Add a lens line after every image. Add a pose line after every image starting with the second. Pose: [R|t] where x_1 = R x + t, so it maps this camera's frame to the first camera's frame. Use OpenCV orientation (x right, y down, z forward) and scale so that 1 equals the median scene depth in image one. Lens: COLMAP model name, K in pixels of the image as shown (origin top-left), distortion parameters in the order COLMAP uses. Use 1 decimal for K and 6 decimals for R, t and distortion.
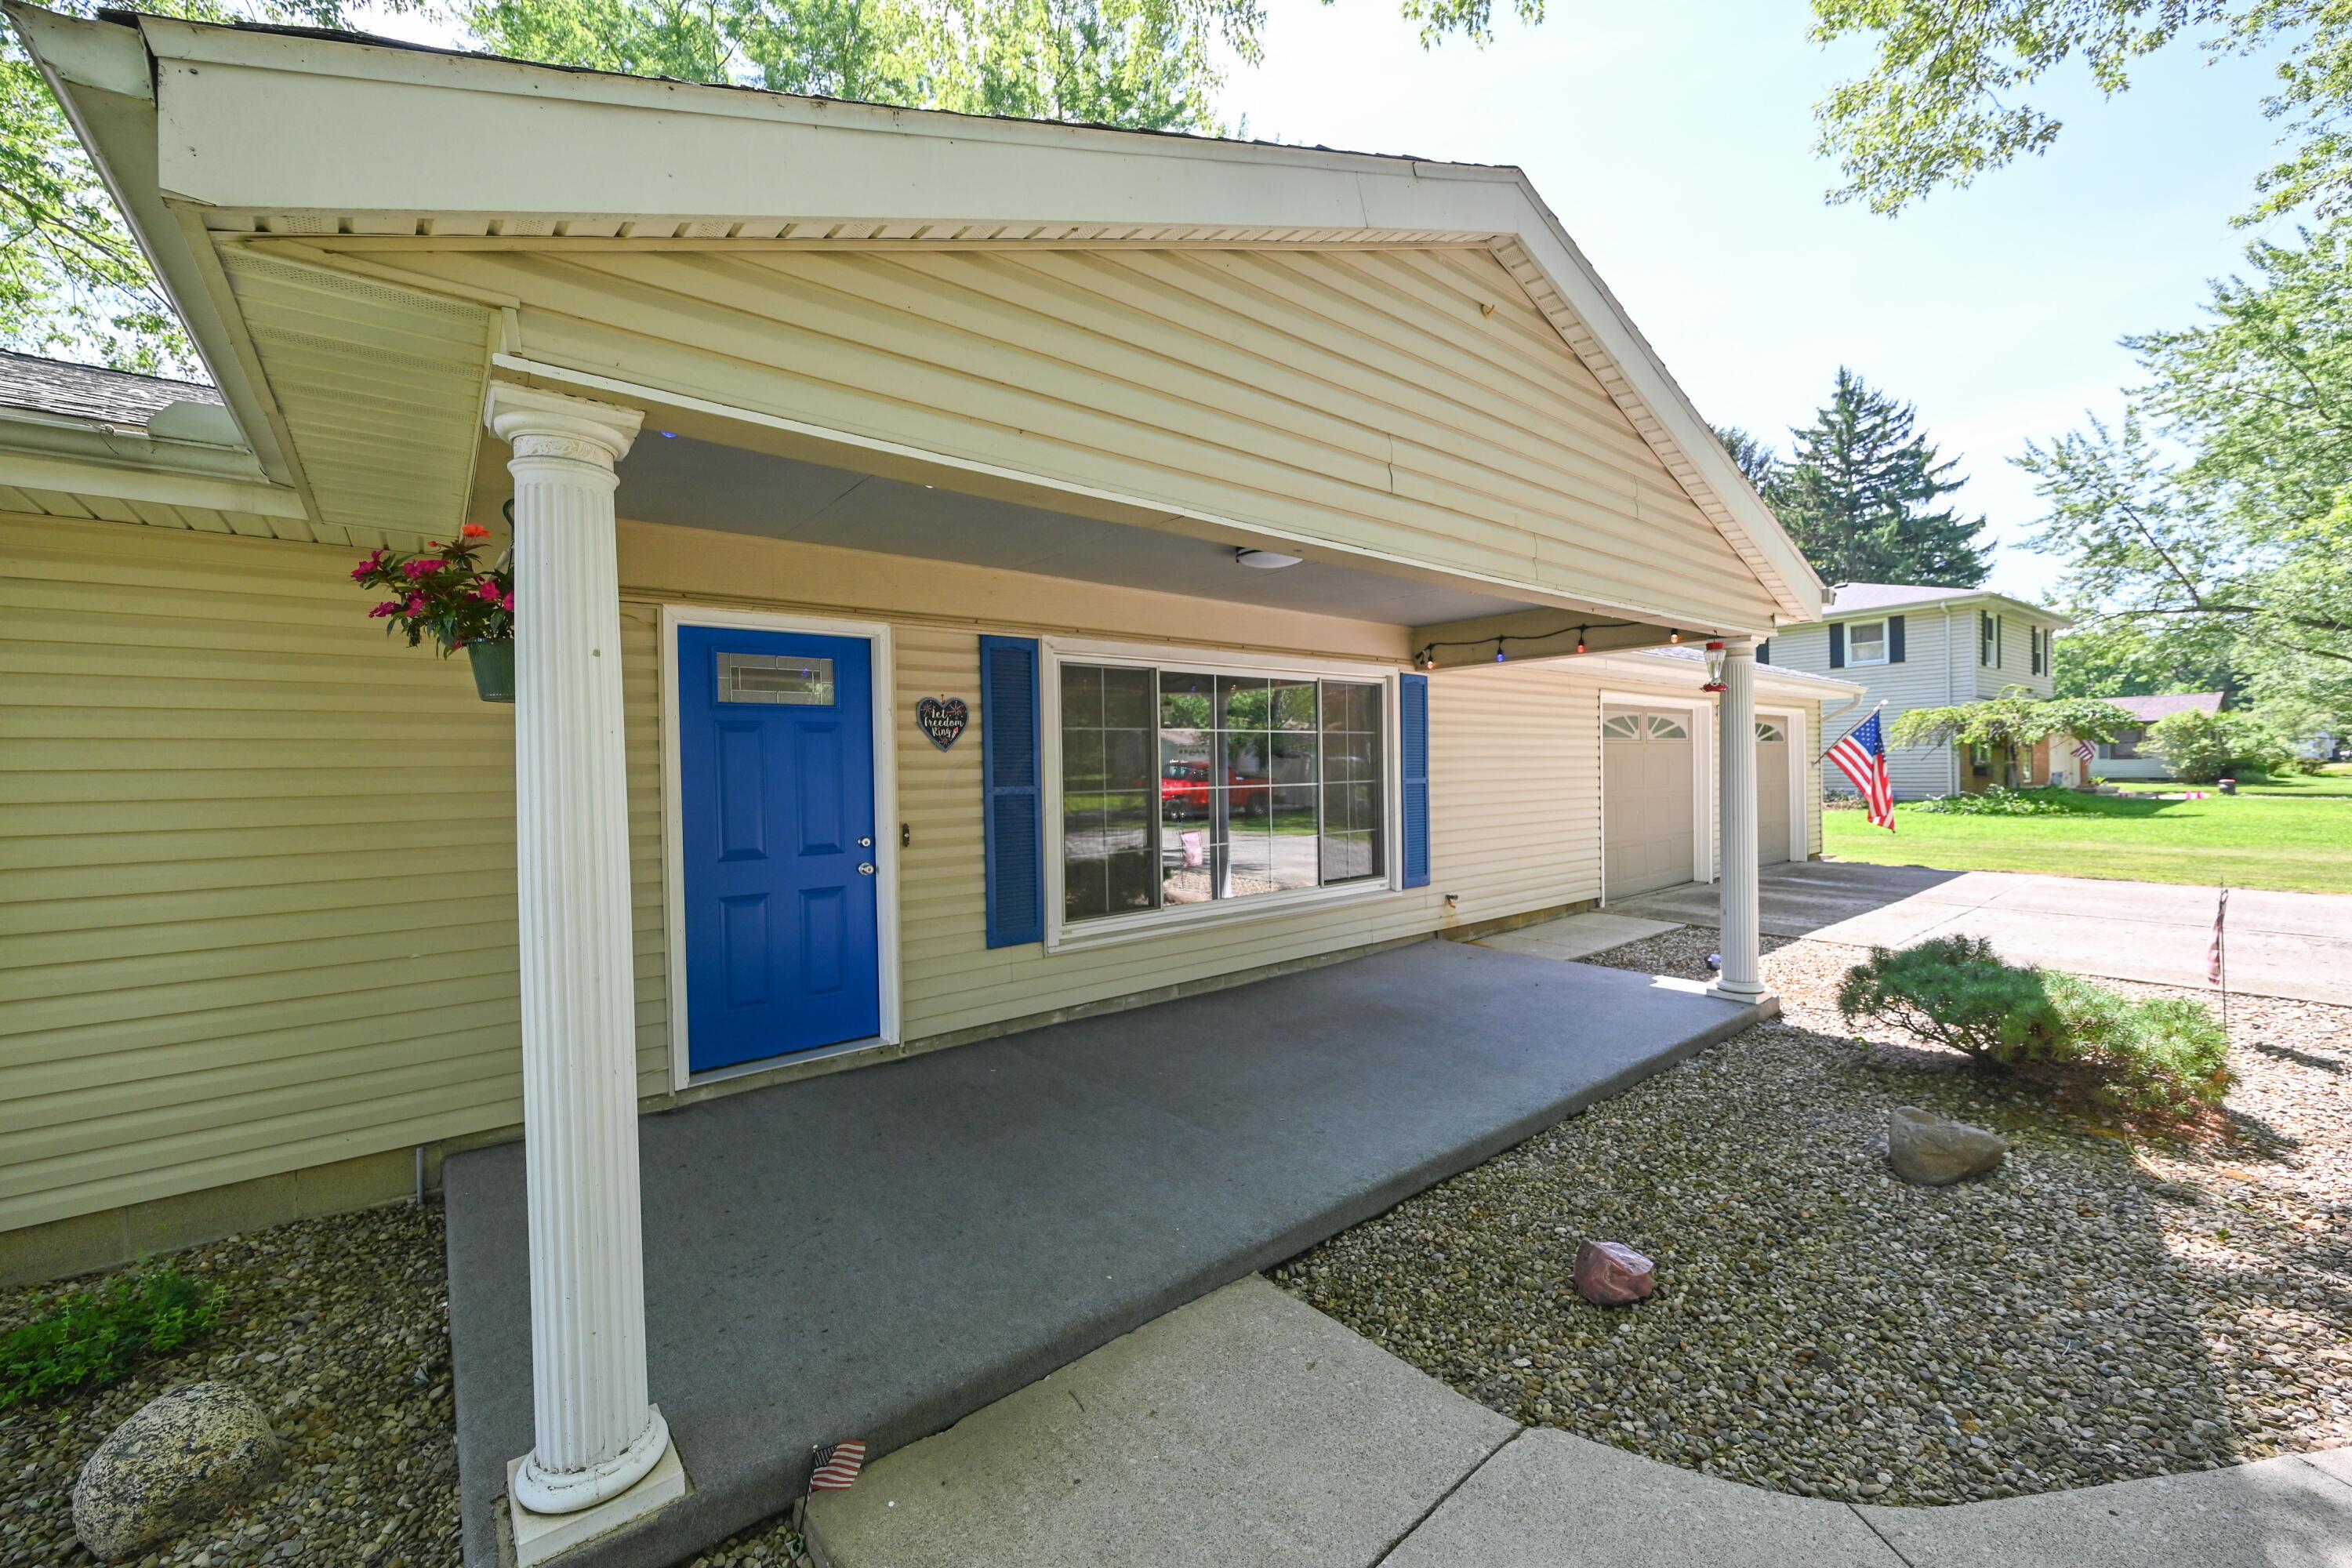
lens RADIAL K [[920.6, 0, 1168.0], [0, 920.6, 782.6], [0, 0, 1]] dist [-0.003148, -0.000433]
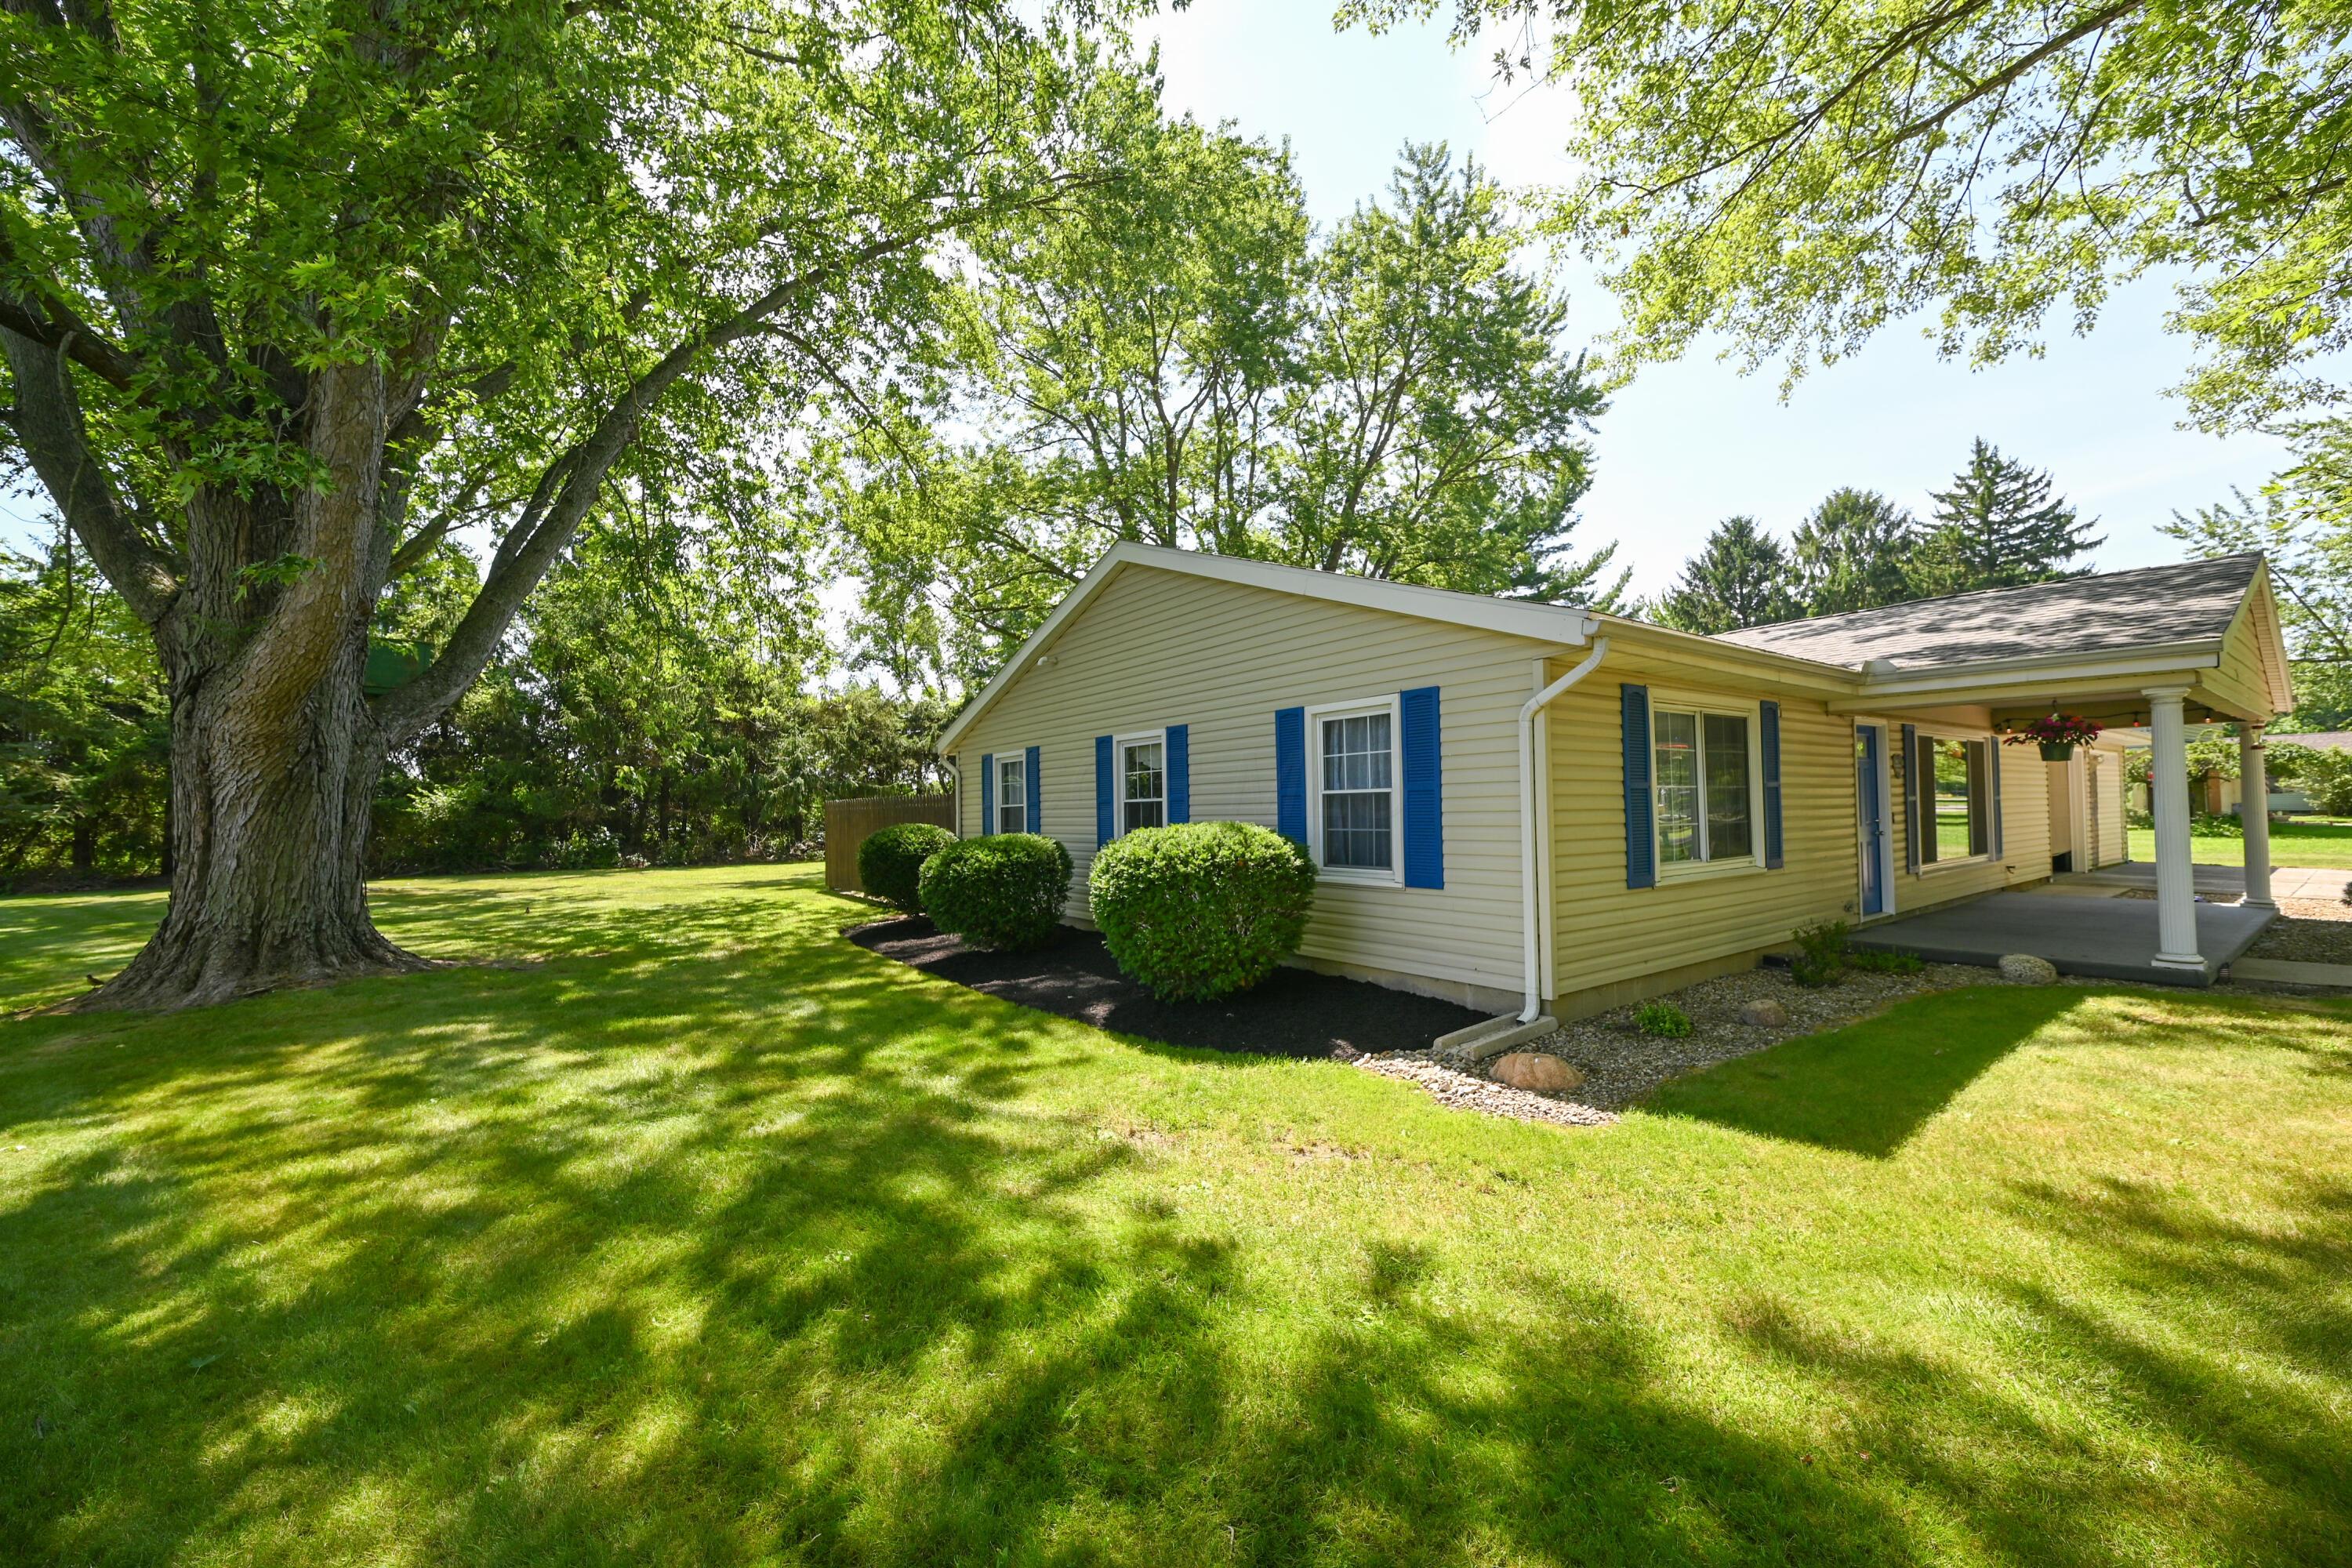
lens RADIAL K [[920.6, 0, 1182.8], [0, 920.6, 780.6], [0, 0, 1]] dist [-0.003148, -0.000433]
pose [[0.999294, -0.002202, -0.037498, -0.189527], [0.000534, 0.999013, -0.044423, 0.006741], [0.037559, 0.044371, 0.998309, -0.122571]]
